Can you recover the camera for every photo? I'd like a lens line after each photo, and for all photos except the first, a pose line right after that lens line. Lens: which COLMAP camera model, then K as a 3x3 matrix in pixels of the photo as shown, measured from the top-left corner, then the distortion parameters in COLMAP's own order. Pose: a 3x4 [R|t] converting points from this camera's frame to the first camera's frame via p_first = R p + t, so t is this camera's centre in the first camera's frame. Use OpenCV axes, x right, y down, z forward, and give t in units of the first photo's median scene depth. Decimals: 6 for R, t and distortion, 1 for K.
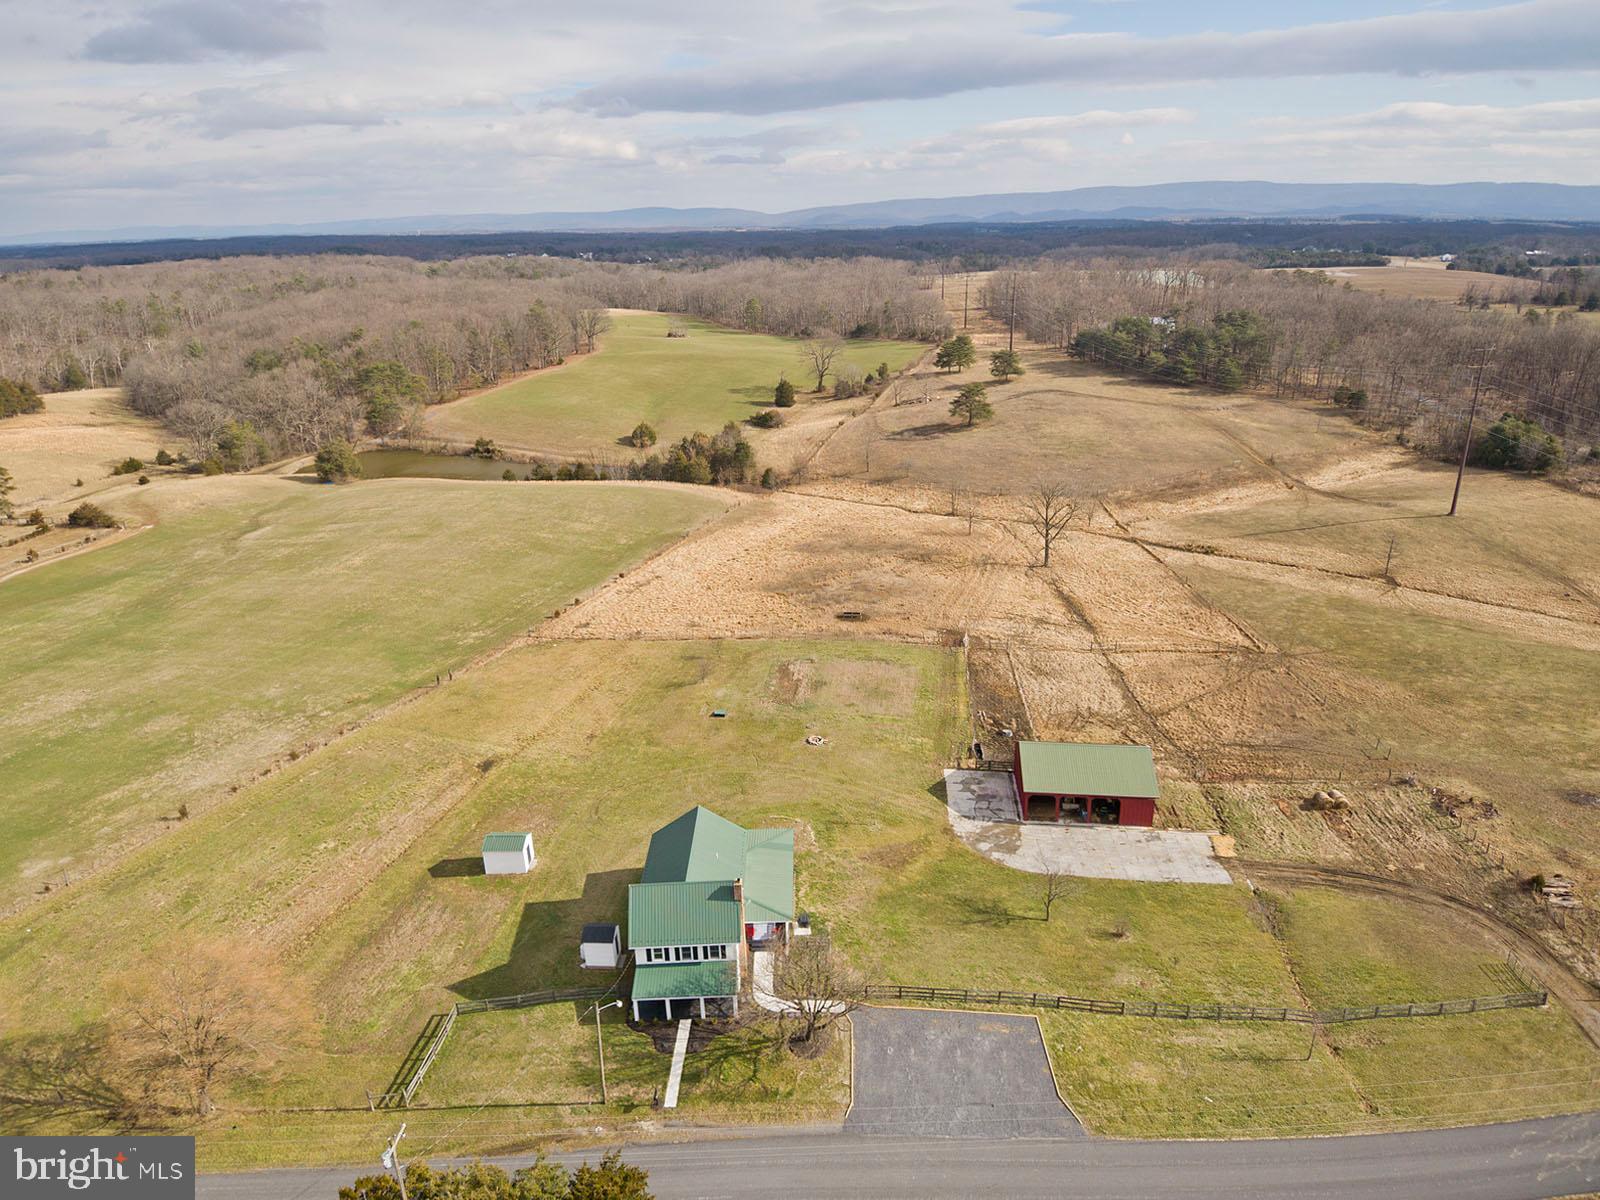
lens RADIAL K [[955.5, 0, 800.0], [0, 955.5, 600.0], [0, 0, 1]] dist [0.106284, -0.144572]
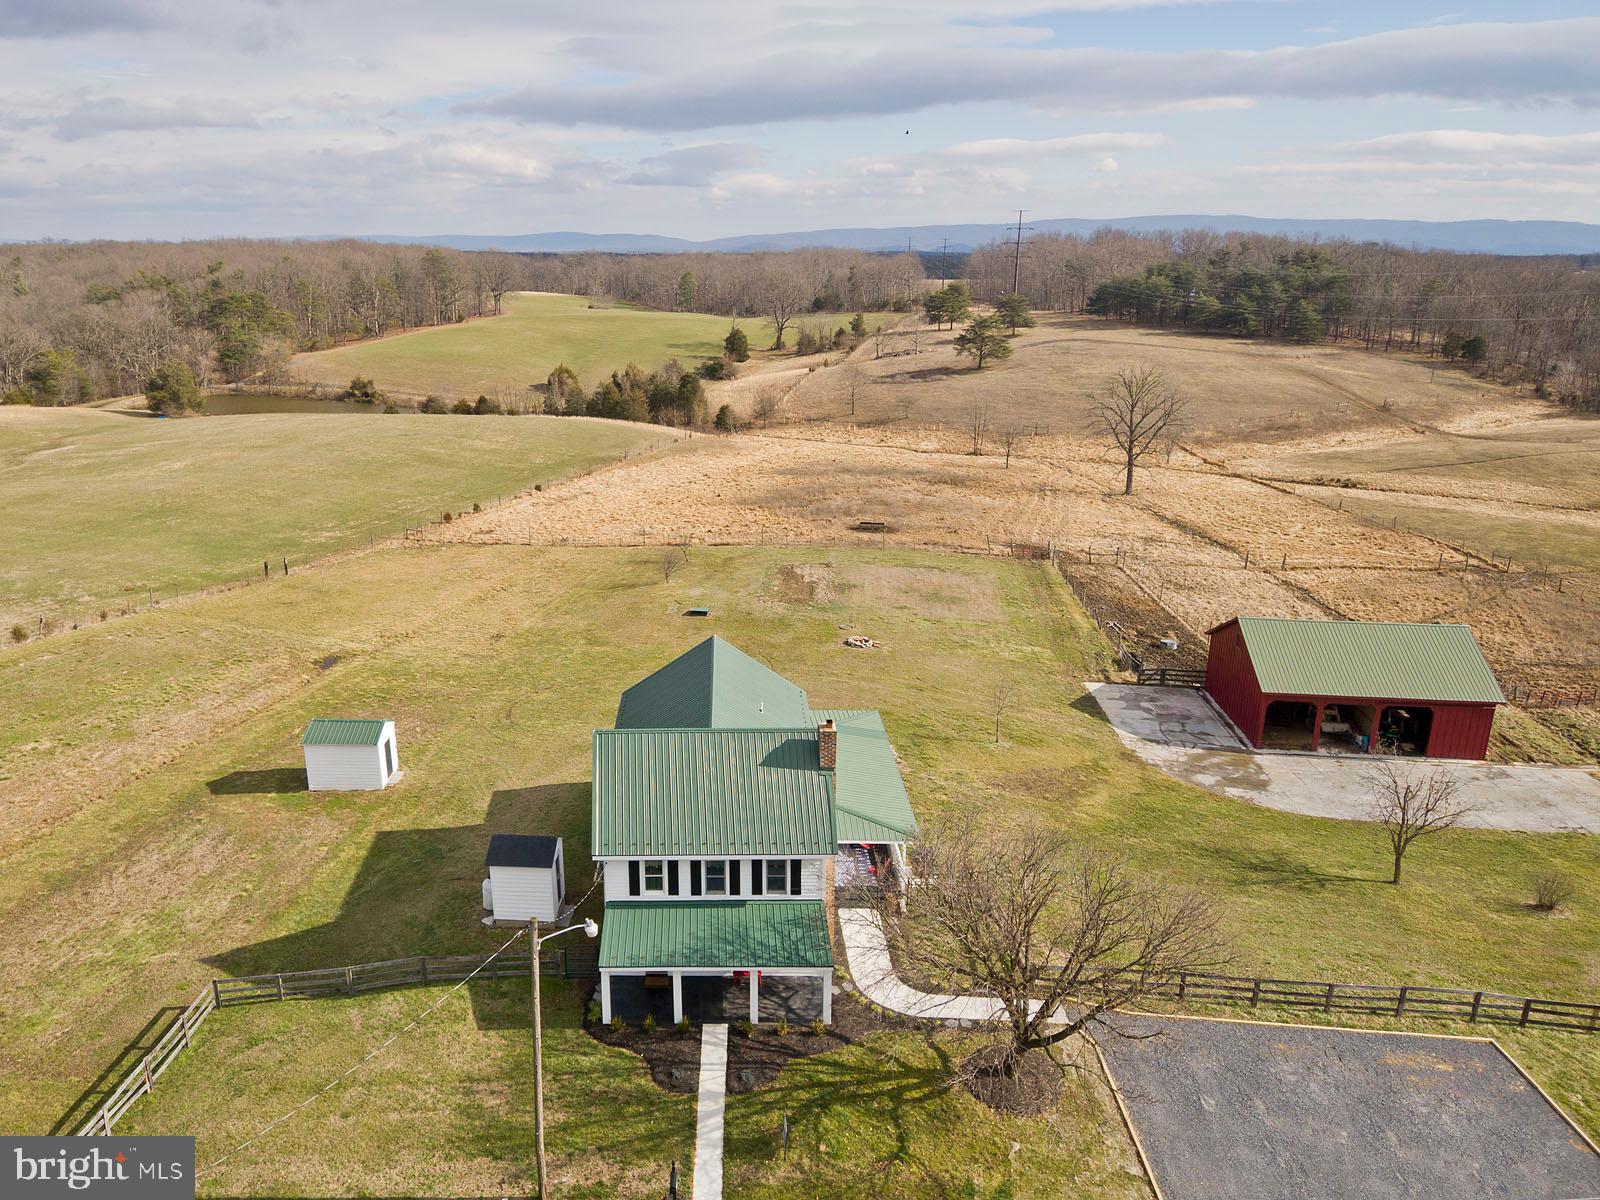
lens RADIAL K [[1081.8, 0, 704.4], [0, 1081.8, 609.1], [0, 0, 1]] dist [0.093293, -0.123644]
pose [[0.999610, 0.024704, -0.013033, -0.067916], [-0.025402, 0.998082, -0.056454, 0.151019], [0.011613, 0.056763, 0.998320, 0.271574]]
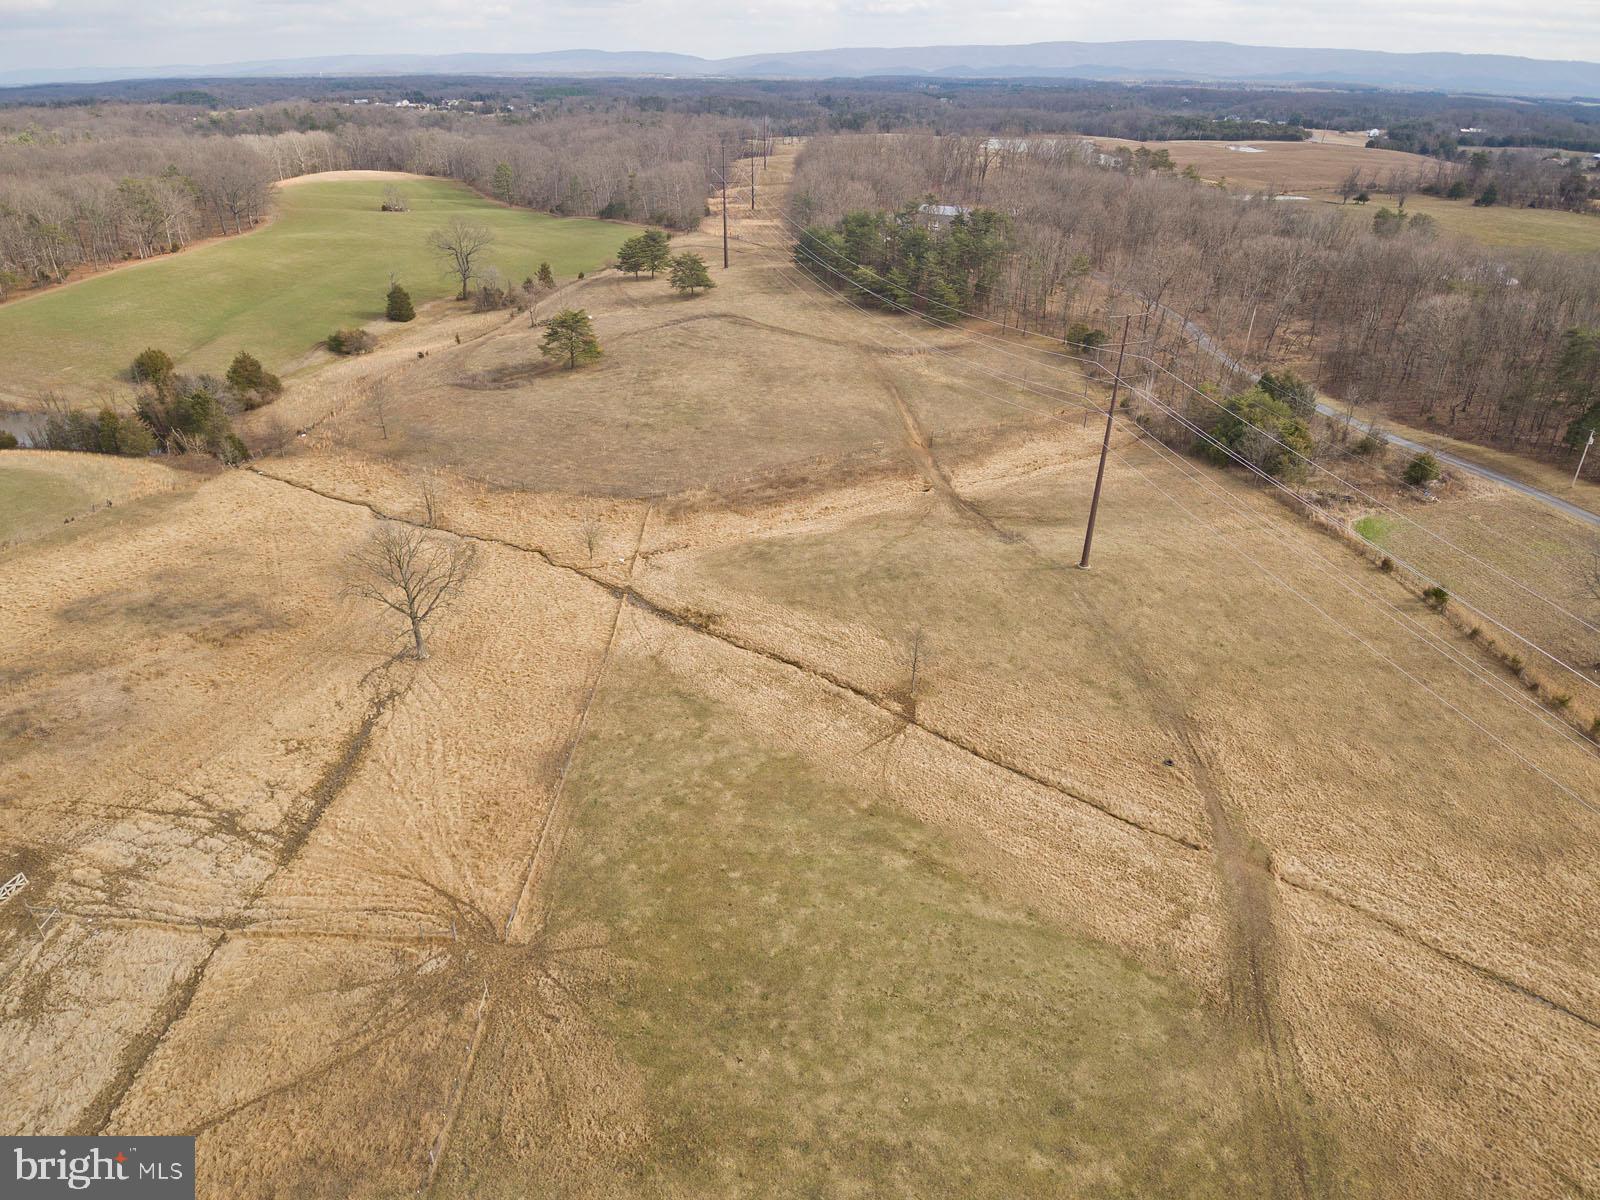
lens RADIAL K [[954.1, 0, 781.5], [0, 954.1, 603.7], [0, 0, 1]] dist [0.095922, -0.126059]
pose [[0.999213, 0.005736, 0.039248, 0.670540], [-0.010755, 0.991599, 0.128905, -0.219694], [-0.038179, -0.129226, 0.990880, 0.546553]]
